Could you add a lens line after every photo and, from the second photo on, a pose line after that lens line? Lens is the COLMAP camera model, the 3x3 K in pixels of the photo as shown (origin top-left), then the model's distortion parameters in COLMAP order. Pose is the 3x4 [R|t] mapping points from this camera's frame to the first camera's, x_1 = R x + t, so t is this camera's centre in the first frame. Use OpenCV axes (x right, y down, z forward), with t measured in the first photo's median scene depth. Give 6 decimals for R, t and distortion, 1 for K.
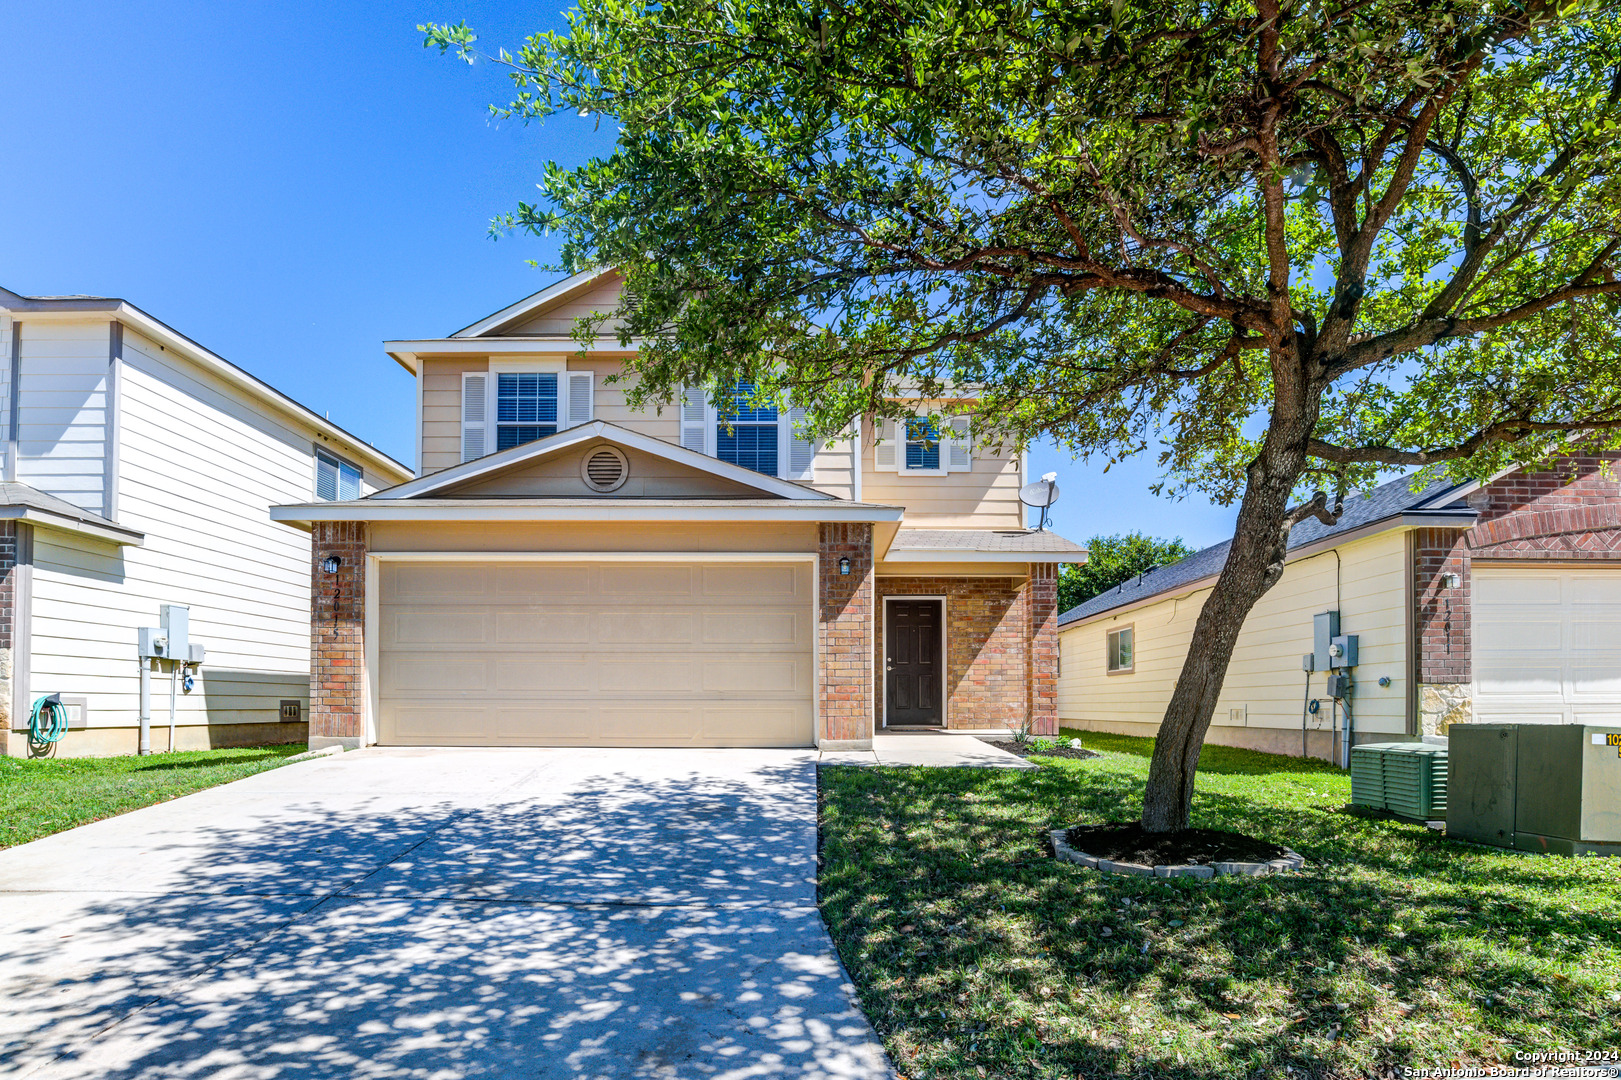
lens RADIAL K [[891.7, 0, 815.3], [0, 891.7, 579.8], [0, 0, 1]] dist [-0.060971, 0.029401]
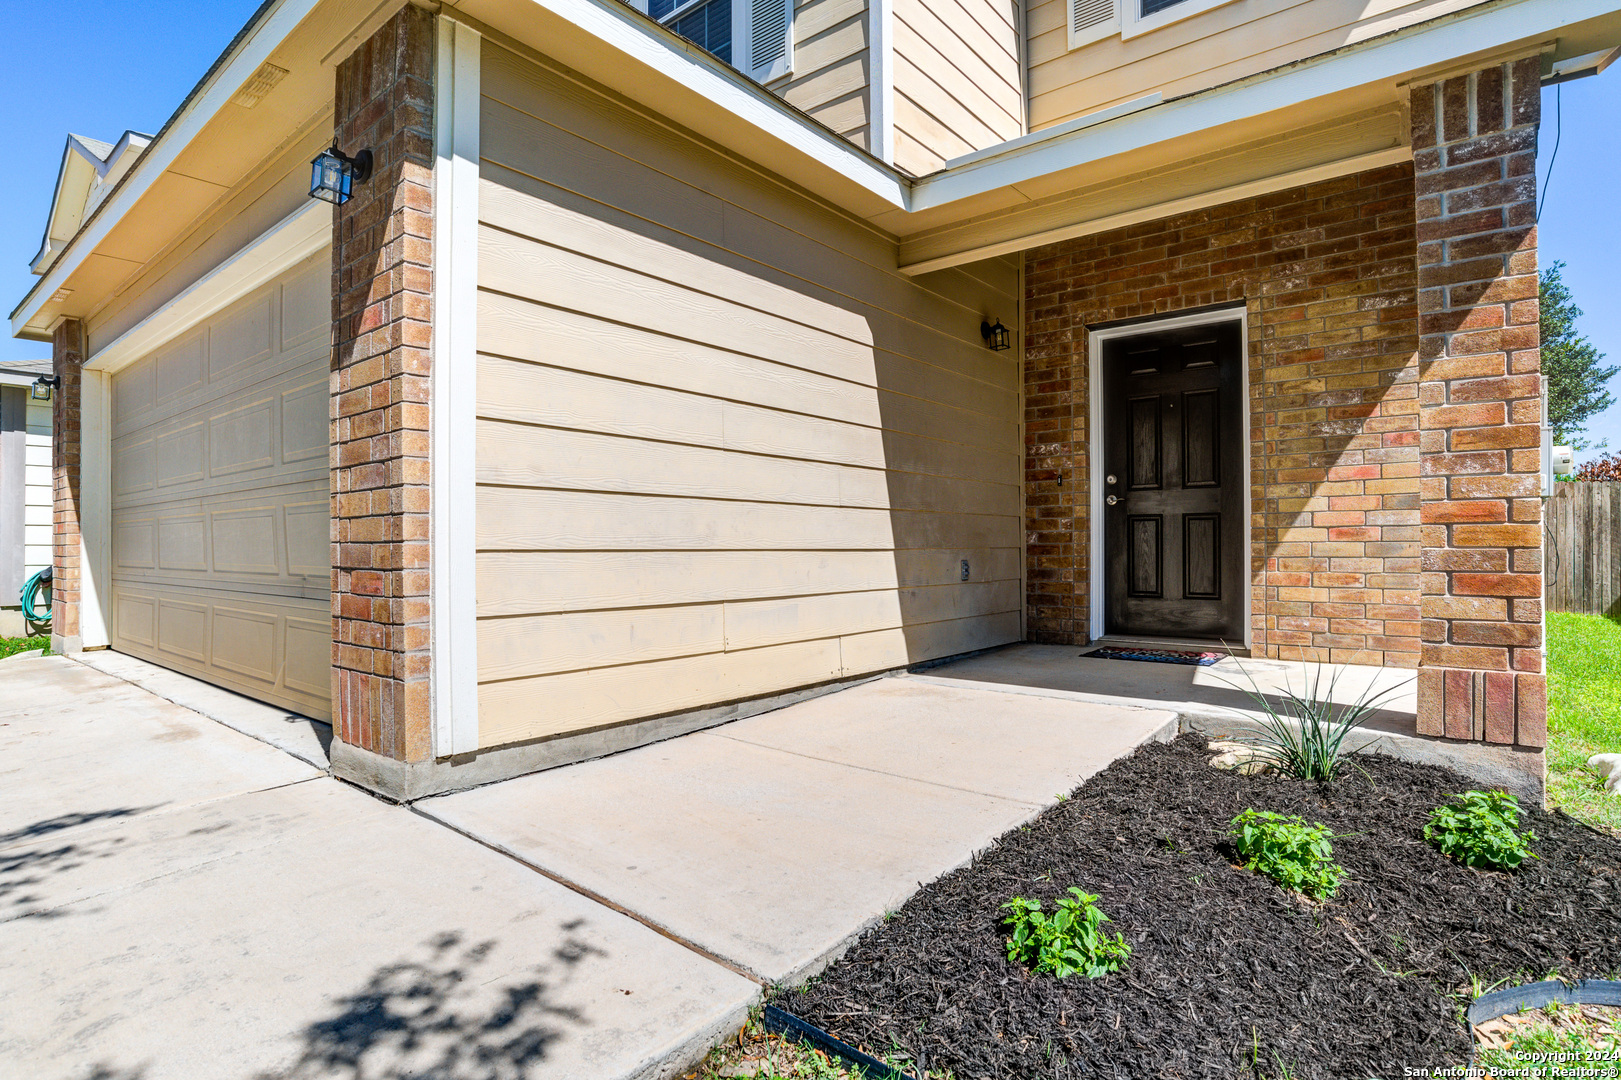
lens RADIAL K [[837.6, 0, 817.3], [0, 837.6, 467.5], [0, 0, 1]] dist [-0.011822, 0.000664]
pose [[0.774096, -0.062844, -0.629941, 0.313642], [0.092157, 0.995647, 0.013919, 0.090512], [0.626325, -0.068828, 0.776518, 0.838717]]
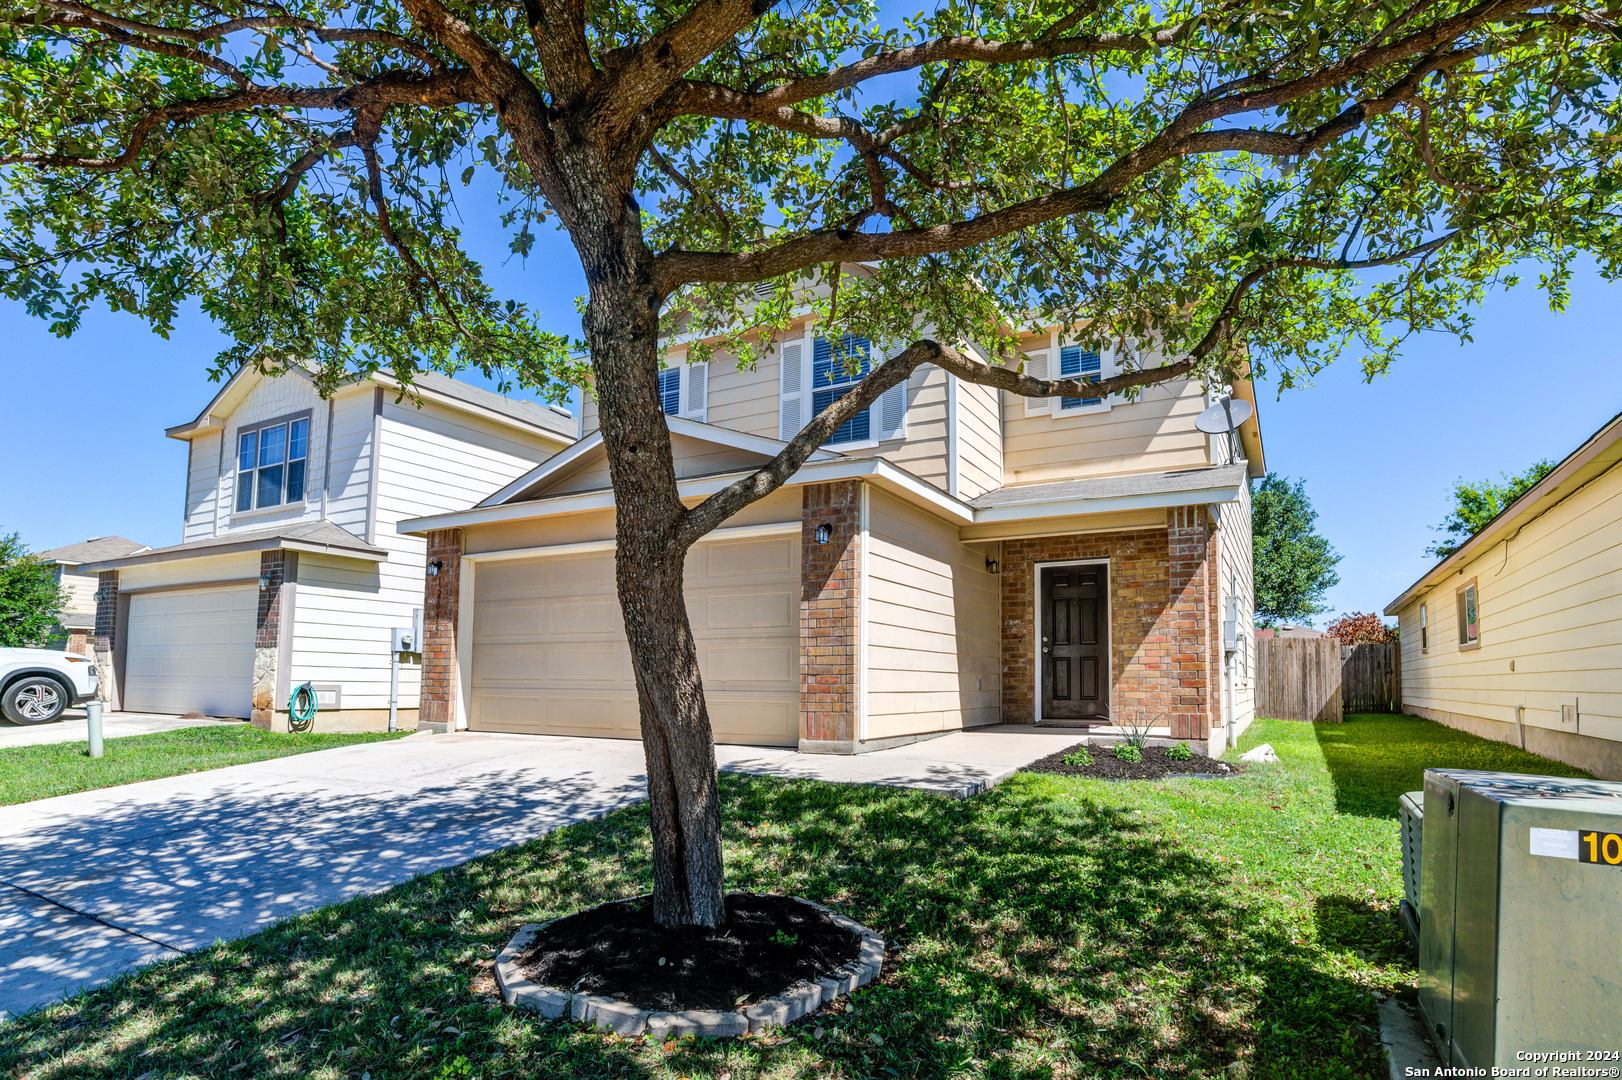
lens RADIAL K [[866.3, 0, 826.9], [0, 866.3, 538.1], [0, 0, 1]] dist [-0.044706, 0.012321]
pose [[0.871863, -0.077706, -0.483547, 0.420587], [0.064201, 0.996947, -0.044450, 0.024882], [0.485524, 0.007710, 0.874189, 0.271314]]
